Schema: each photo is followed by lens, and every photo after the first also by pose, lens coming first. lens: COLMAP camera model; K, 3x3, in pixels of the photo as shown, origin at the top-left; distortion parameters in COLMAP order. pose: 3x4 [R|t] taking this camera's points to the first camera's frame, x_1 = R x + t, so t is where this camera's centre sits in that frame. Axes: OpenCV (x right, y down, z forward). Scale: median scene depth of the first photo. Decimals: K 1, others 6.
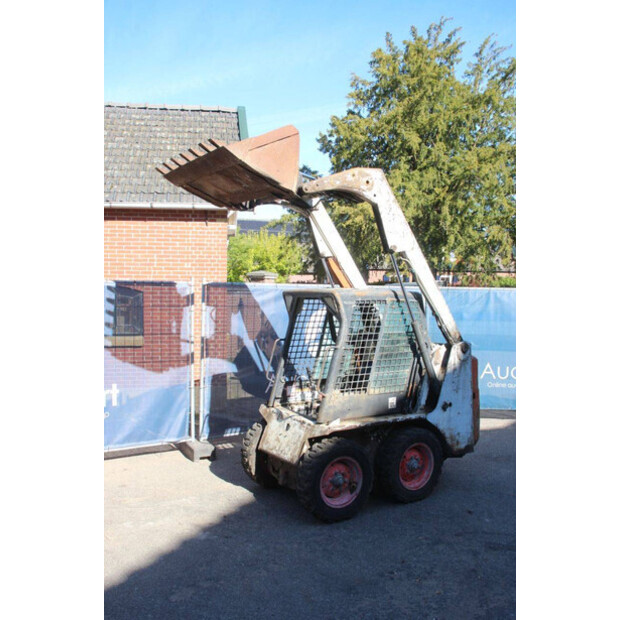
lens RADIAL K [[596.9, 0, 311.6], [0, 596.9, 312.1], [0, 0, 1]] dist [-0.075401, 0.000000]
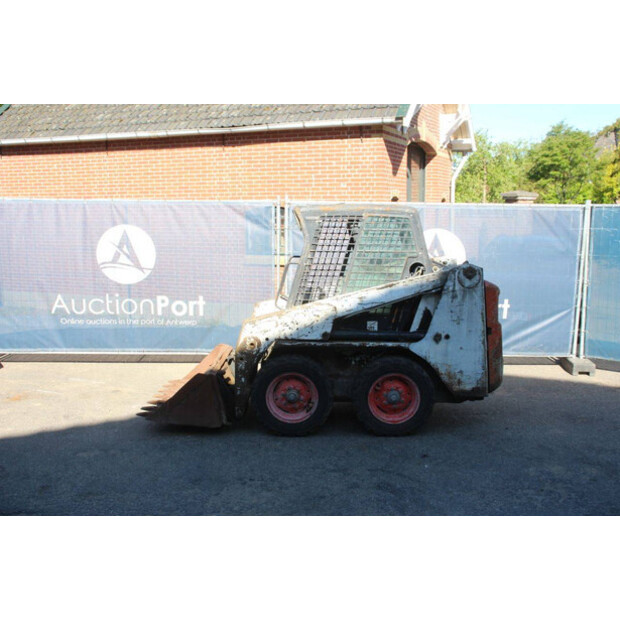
lens RADIAL K [[671.0, 0, 312.3], [0, 671.0, 309.9], [0, 0, 1]] dist [-0.016441, 0.000000]
pose [[0.830668, 0.071645, -0.552139, 0.594389], [-0.016767, 0.994455, 0.103814, 0.017689], [0.556516, -0.076977, 0.827264, 0.079361]]
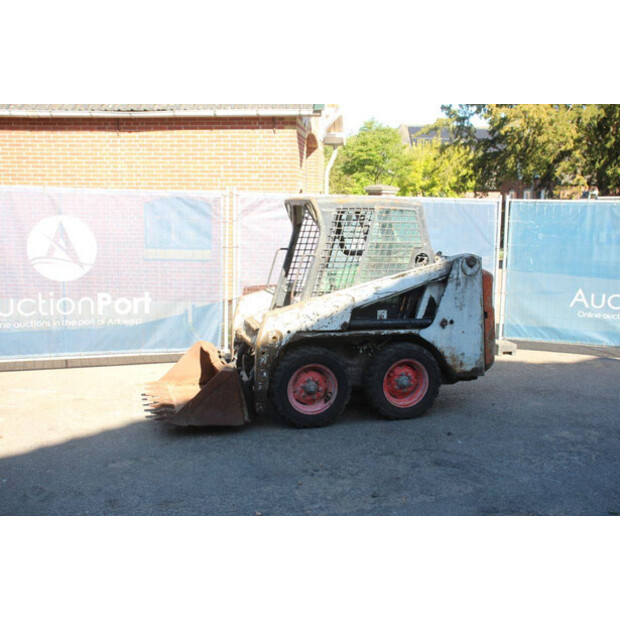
lens RADIAL K [[701.3, 0, 313.8], [0, 701.3, 304.2], [0, 0, 1]] dist [-0.012360, 0.000000]
pose [[0.960804, 0.040096, -0.274312, 0.318863], [-0.014044, 0.995255, 0.096285, 0.024791], [0.276871, -0.088658, 0.956808, -0.105580]]
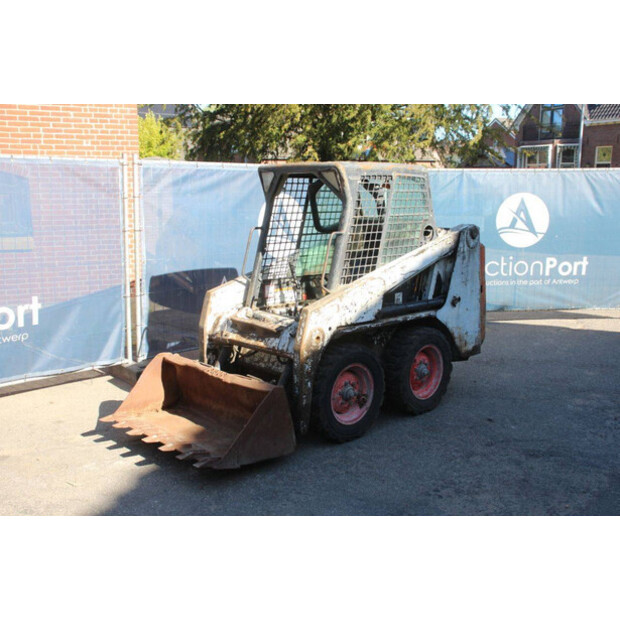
lens RADIAL K [[701.3, 0, 316.1], [0, 701.3, 309.1], [0, 0, 1]] dist [-0.012360, 0.000000]
pose [[0.981650, -0.044683, 0.185380, -0.152727], [0.019537, 0.990610, 0.135318, 0.028030], [-0.189686, -0.129213, 0.973305, 0.052126]]
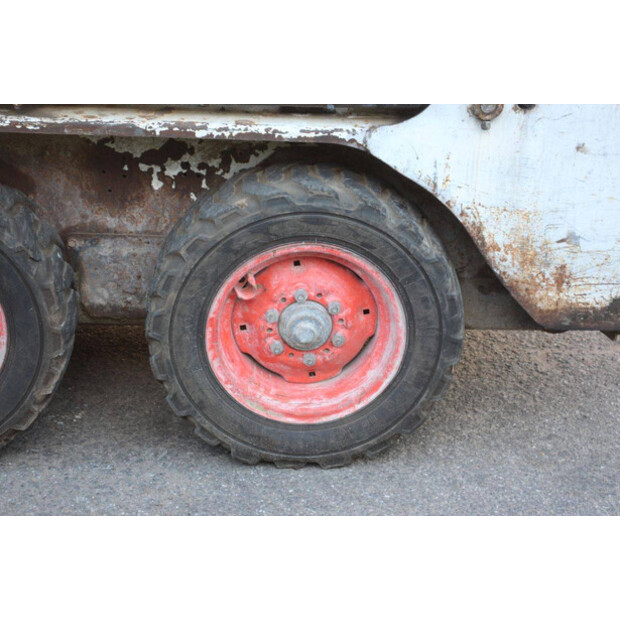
lens RADIAL K [[1469.6, 0, 311.6], [0, 1469.6, 308.7], [0, 0, 1]] dist [0.372880, 0.000000]
pose [[0.853764, 0.235934, -0.464137, 0.422098], [-0.042989, 0.920337, 0.388757, 0.020005], [0.518883, -0.311954, 0.795893, 0.502407]]
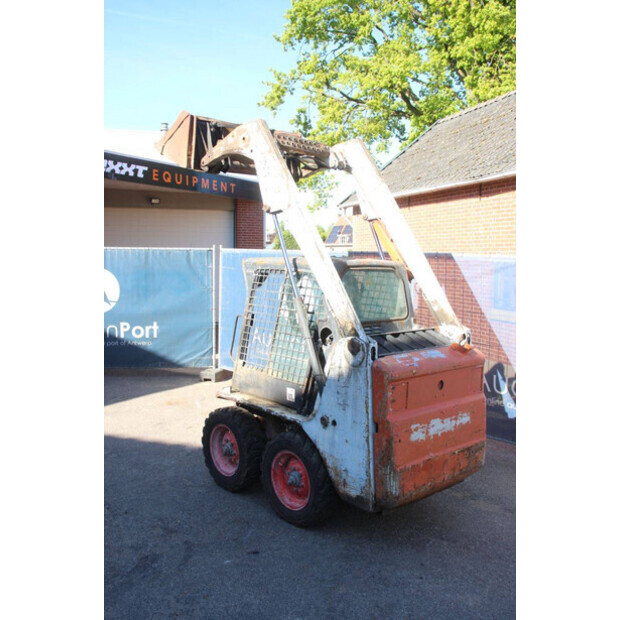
lens RADIAL K [[596.9, 0, 313.1], [0, 596.9, 306.9], [0, 0, 1]] dist [-0.075401, 0.000000]
pose [[0.159602, 0.081202, -0.983836, 0.886992], [-0.057007, 0.995706, 0.072934, -0.029185], [0.985534, 0.044445, 0.163546, 0.834394]]
